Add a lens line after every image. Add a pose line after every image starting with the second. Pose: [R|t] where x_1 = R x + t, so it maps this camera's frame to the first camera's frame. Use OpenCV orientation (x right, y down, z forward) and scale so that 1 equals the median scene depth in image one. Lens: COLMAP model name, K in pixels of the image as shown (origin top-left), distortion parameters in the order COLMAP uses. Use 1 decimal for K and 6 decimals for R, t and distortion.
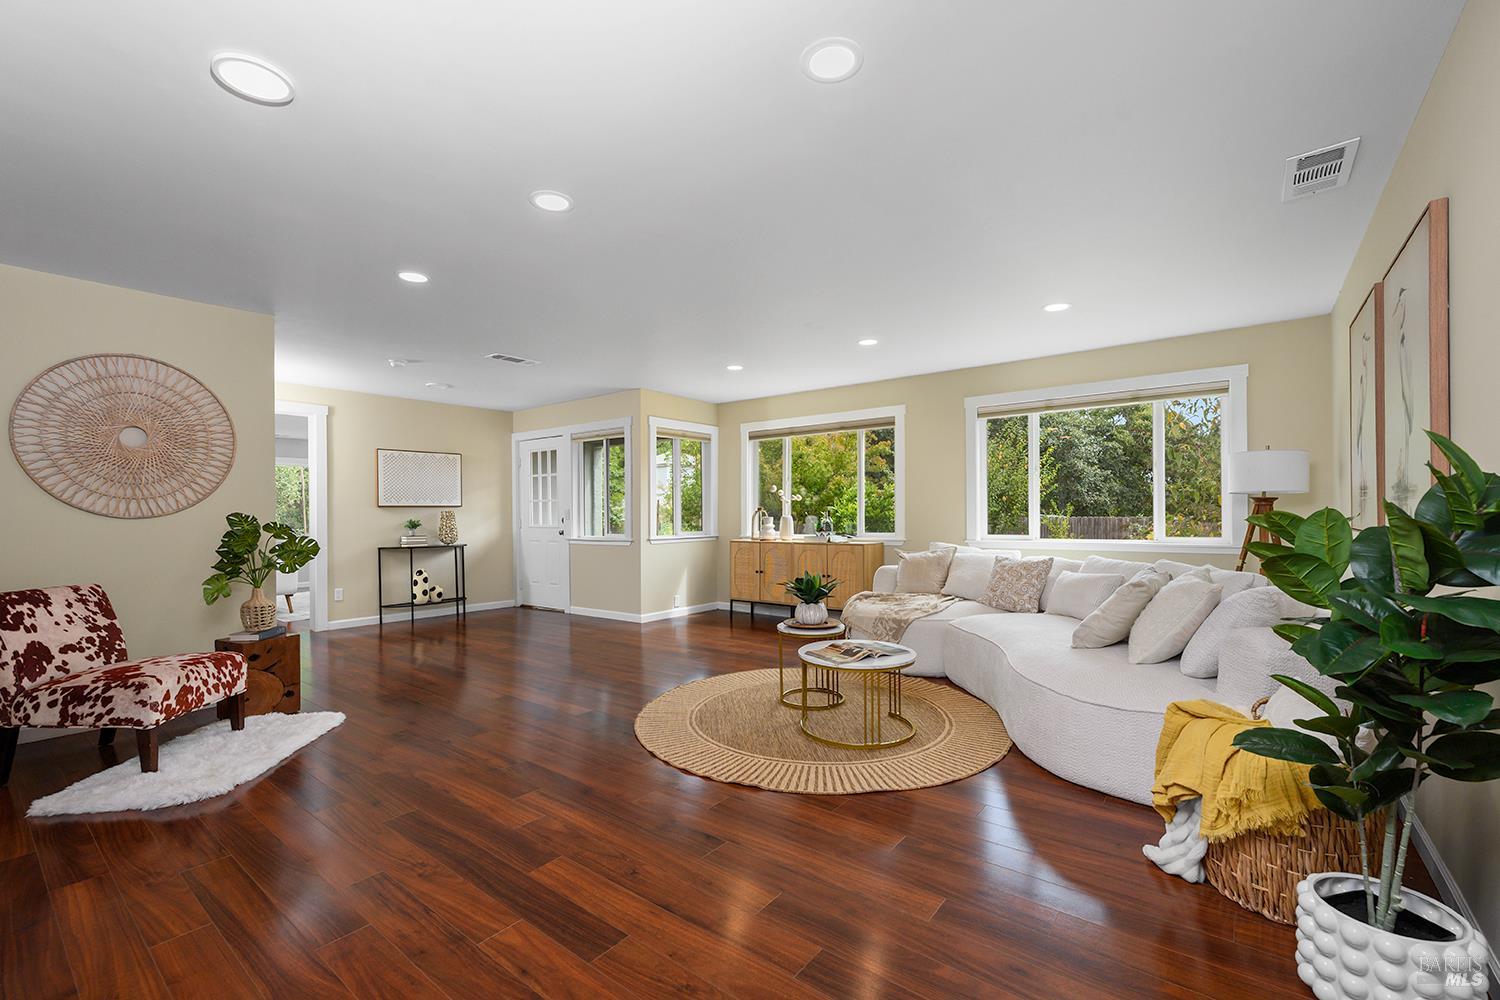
lens RADIAL K [[647.1, 0, 747.2], [0, 647.1, 501.9], [0, 0, 1]] dist [-0.004081, -0.000304]
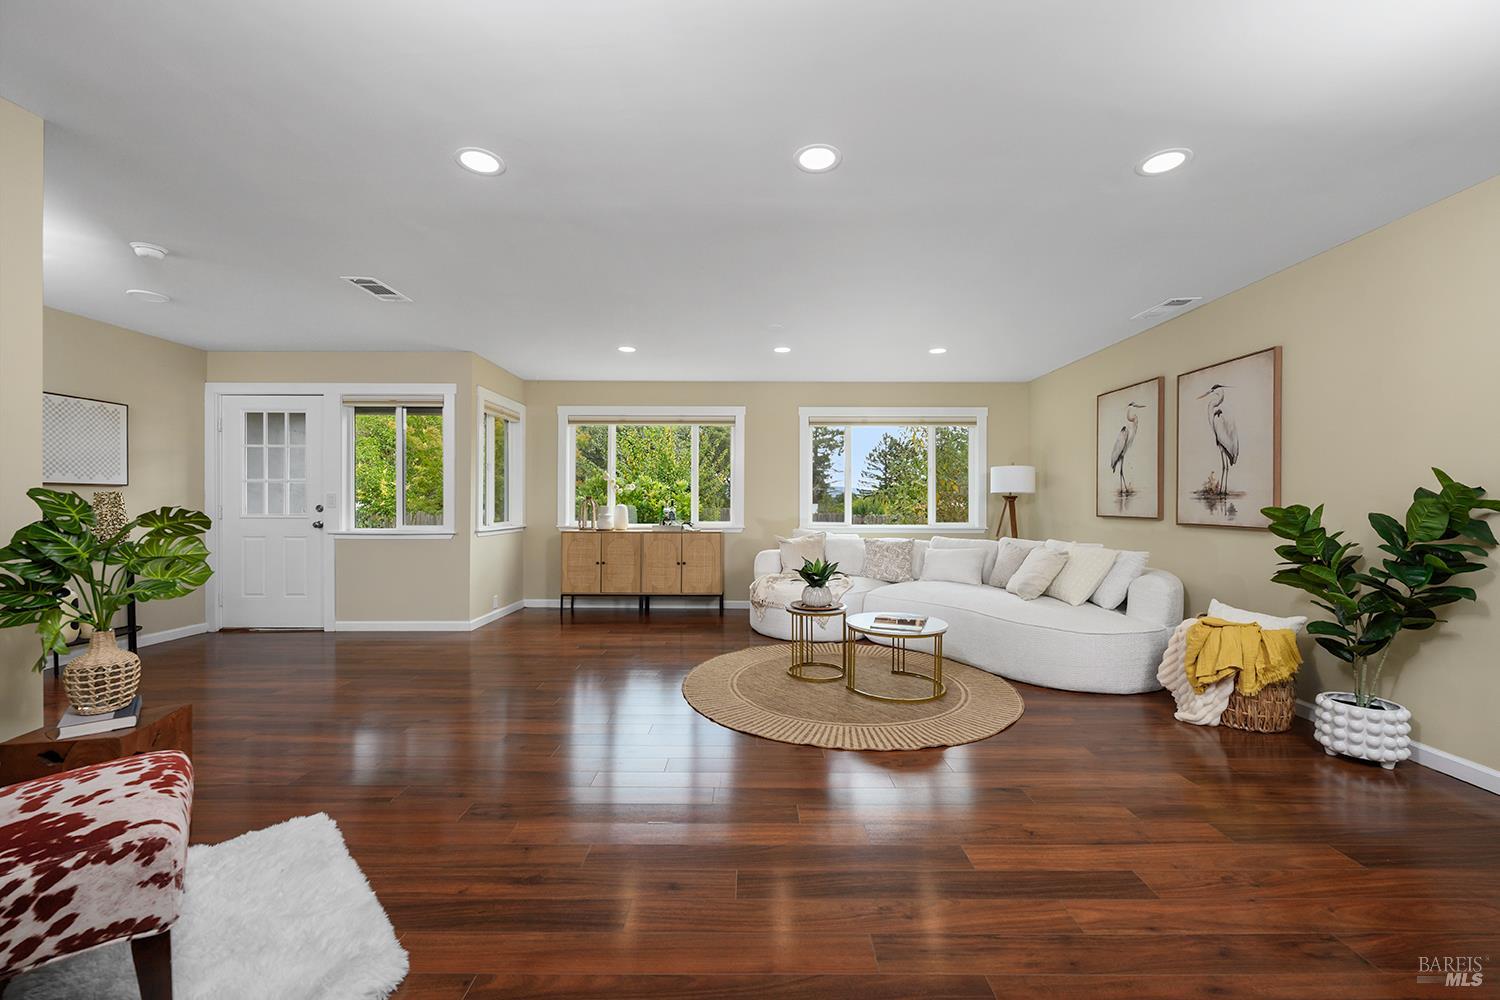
lens RADIAL K [[605.3, 0, 749.1], [0, 605.3, 502.3], [0, 0, 1]] dist [-0.003830, -0.000250]
pose [[0.783779, 0.012918, 0.620906, -0.381751], [-0.020673, 0.999772, 0.005297, 0.008614], [-0.620696, -0.016988, 0.783867, 0.165990]]
